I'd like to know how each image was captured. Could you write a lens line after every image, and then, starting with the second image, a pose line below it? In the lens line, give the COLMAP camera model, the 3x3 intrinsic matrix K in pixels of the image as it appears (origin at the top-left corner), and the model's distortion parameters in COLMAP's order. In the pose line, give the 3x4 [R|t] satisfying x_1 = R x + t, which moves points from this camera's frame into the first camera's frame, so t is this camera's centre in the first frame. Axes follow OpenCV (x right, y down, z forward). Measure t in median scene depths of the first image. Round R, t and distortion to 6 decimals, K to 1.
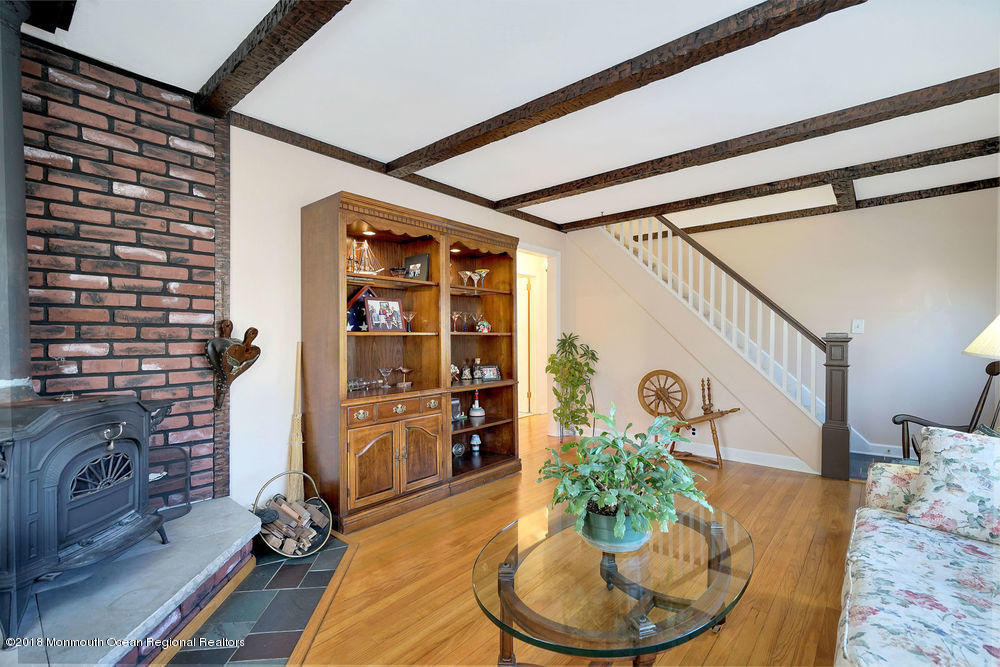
lens RADIAL K [[460.1, 0, 500.0], [0, 460.1, 333.5], [0, 0, 1]] dist [-0.000735, 0.000313]
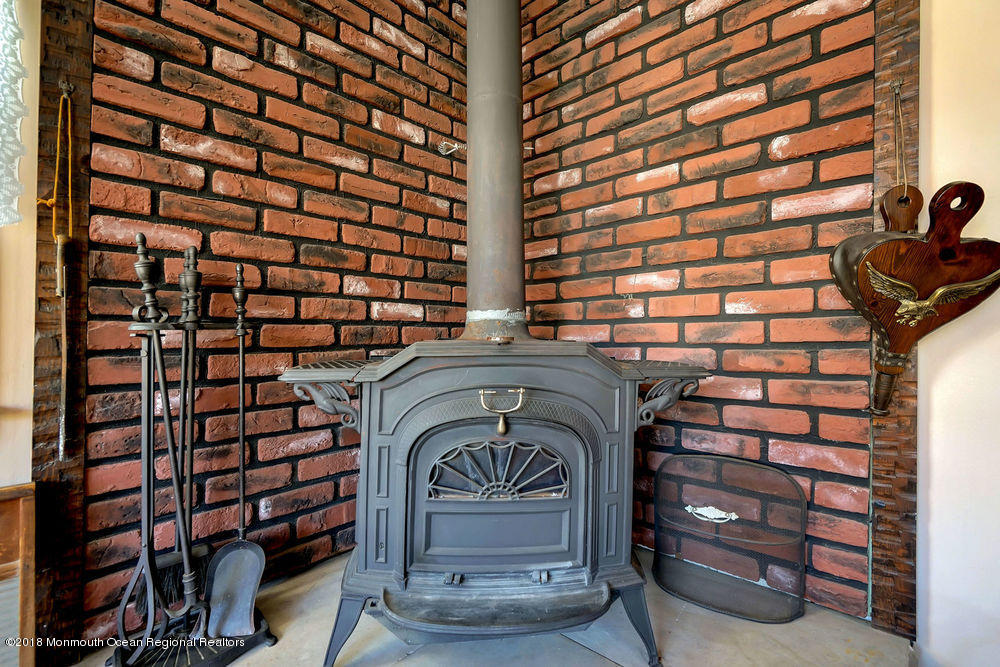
lens RADIAL K [[460.1, 0, 500.0], [0, 460.1, 333.5], [0, 0, 1]] dist [-0.000735, 0.000313]
pose [[-0.021742, 0.001505, -0.999762, -0.211341], [0.018415, 0.999830, 0.001105, 0.095162], [0.999594, -0.018386, -0.021766, 0.717952]]
